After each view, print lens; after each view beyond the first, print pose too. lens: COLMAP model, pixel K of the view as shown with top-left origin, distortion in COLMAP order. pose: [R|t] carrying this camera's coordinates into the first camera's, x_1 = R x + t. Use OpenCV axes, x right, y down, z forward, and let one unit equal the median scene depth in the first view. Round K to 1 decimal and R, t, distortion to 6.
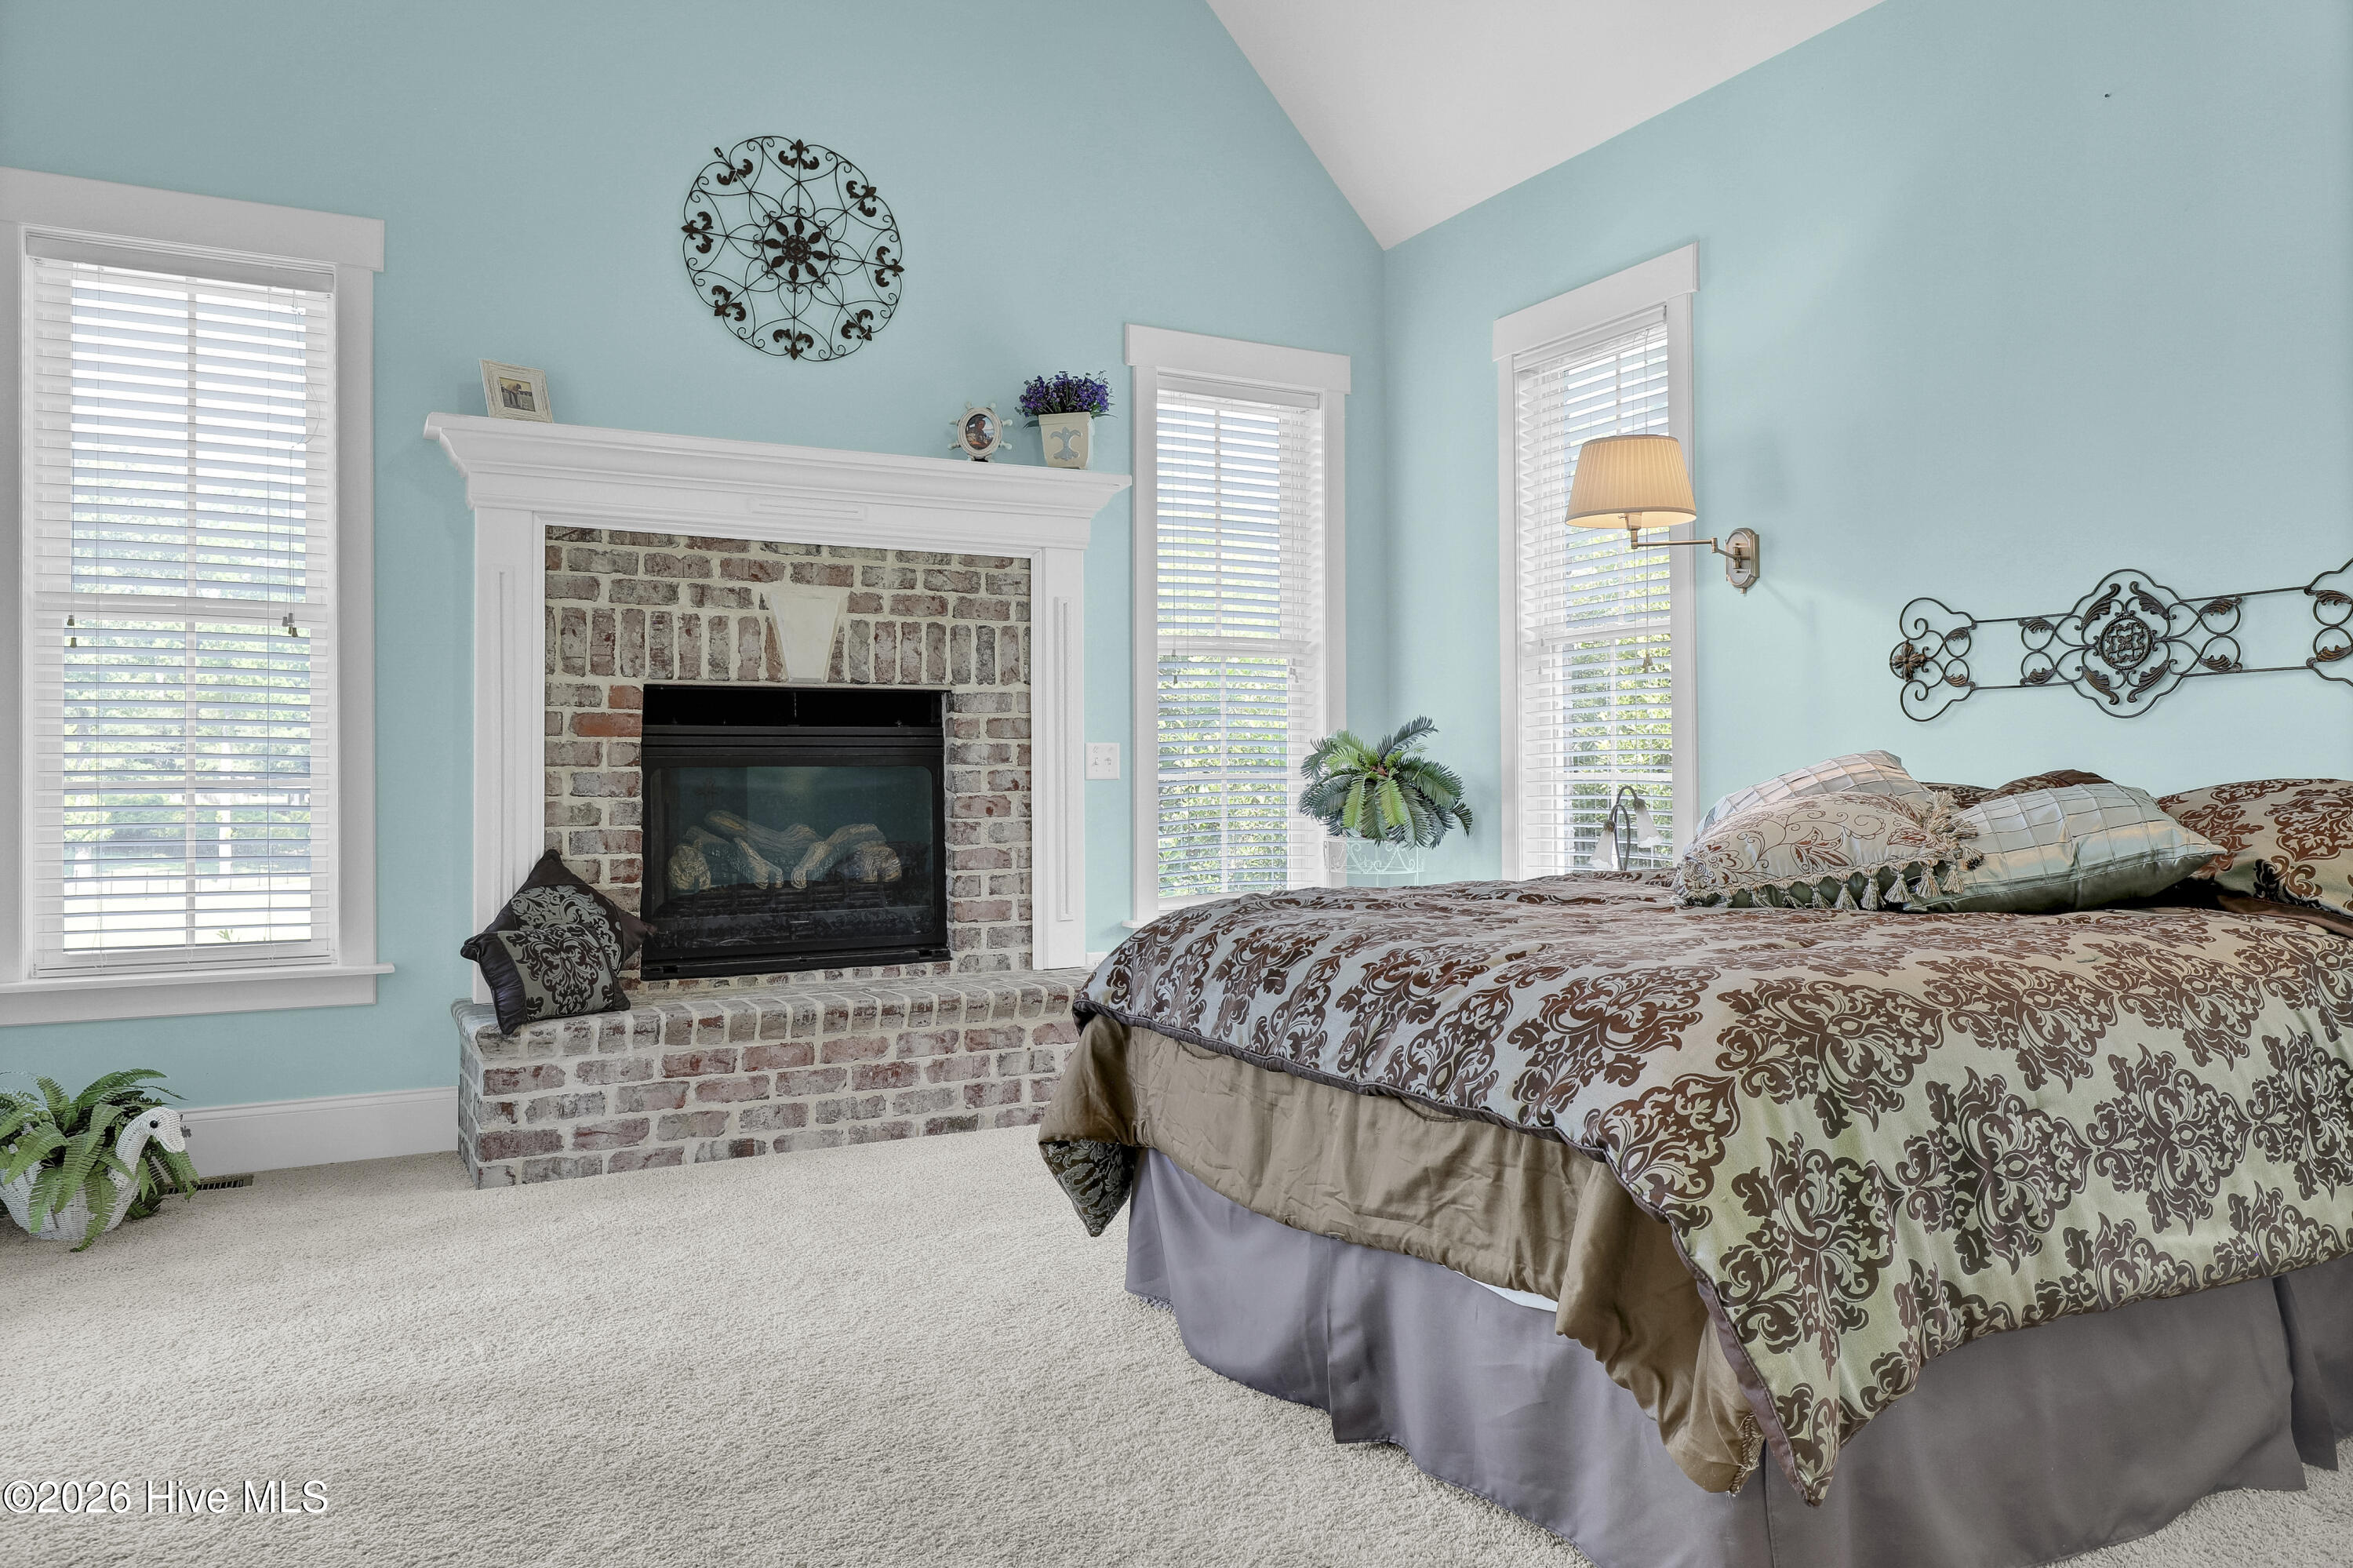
lens RADIAL K [[1647.8, 0, 1173.1], [0, 1647.8, 765.1], [0, 0, 1]] dist [0.001122, 0.002330]
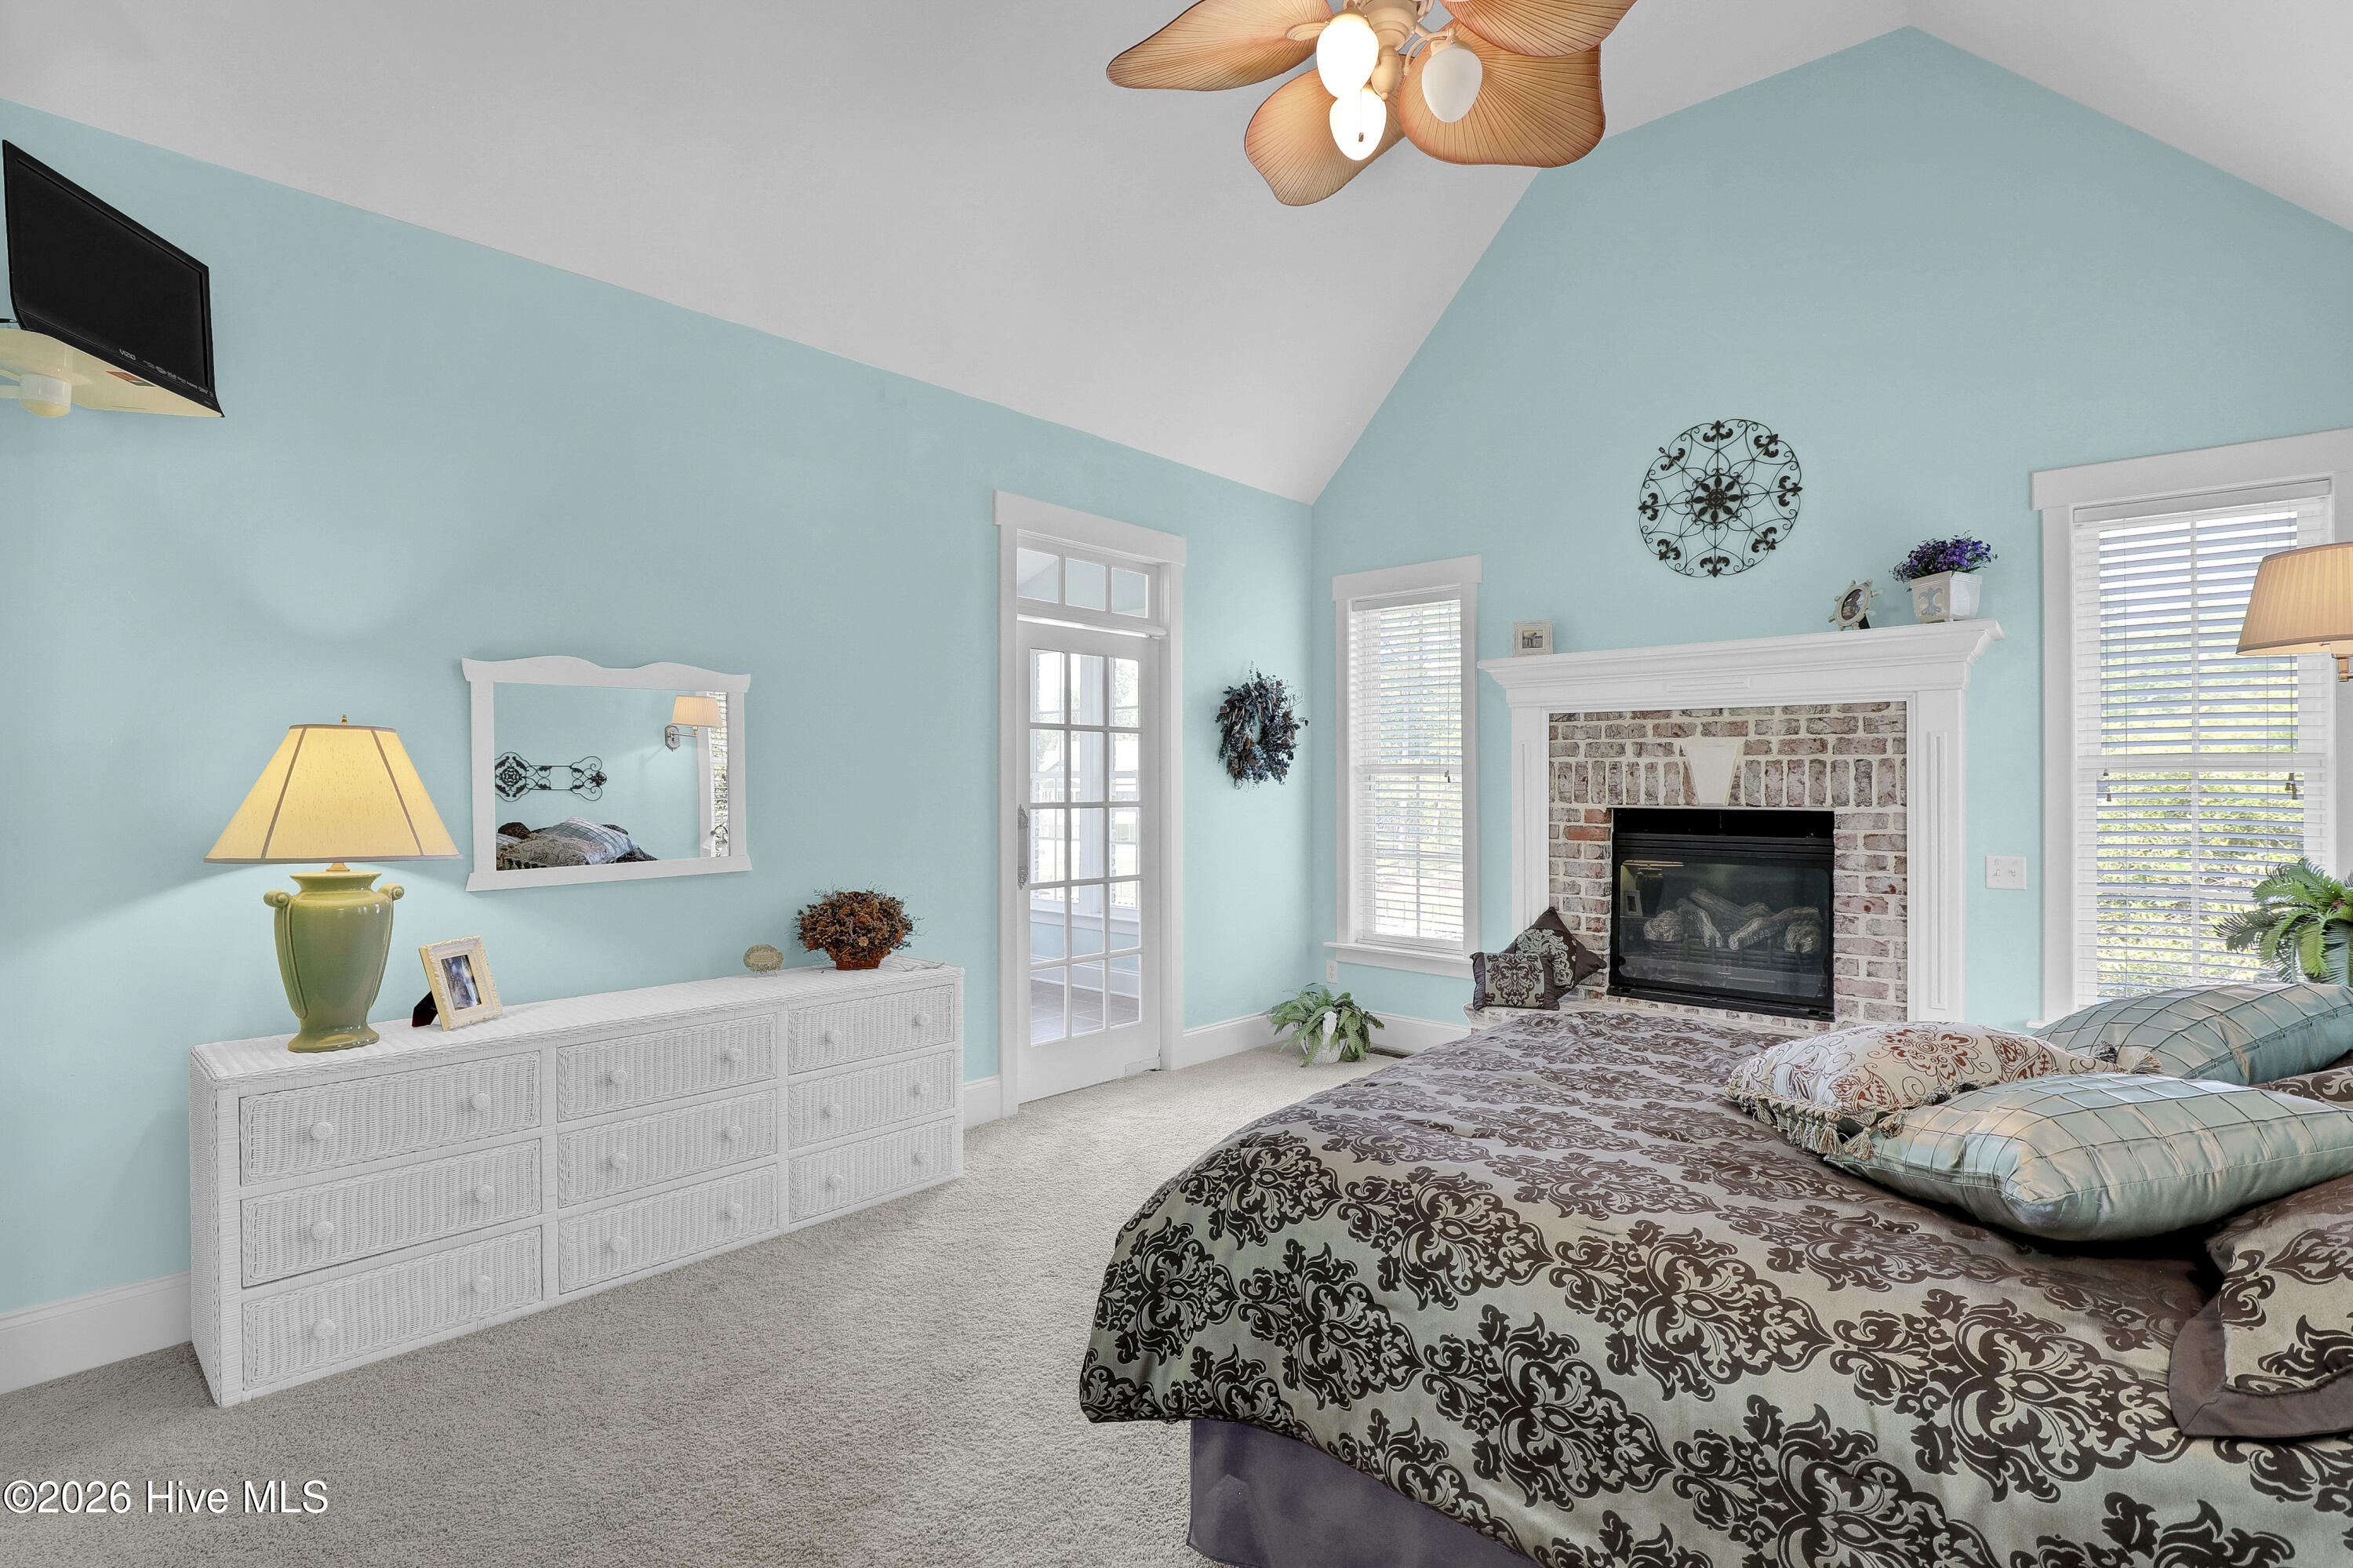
lens RADIAL K [[1113.8, 0, 1176.0], [0, 1113.8, 798.7], [0, 0, 1]] dist [-0.026650, -0.000044]
pose [[0.325554, 0.016668, -0.945376, 0.534410], [0.004669, 0.999804, 0.019235, -0.078093], [0.945512, -0.010676, 0.325413, 0.257207]]
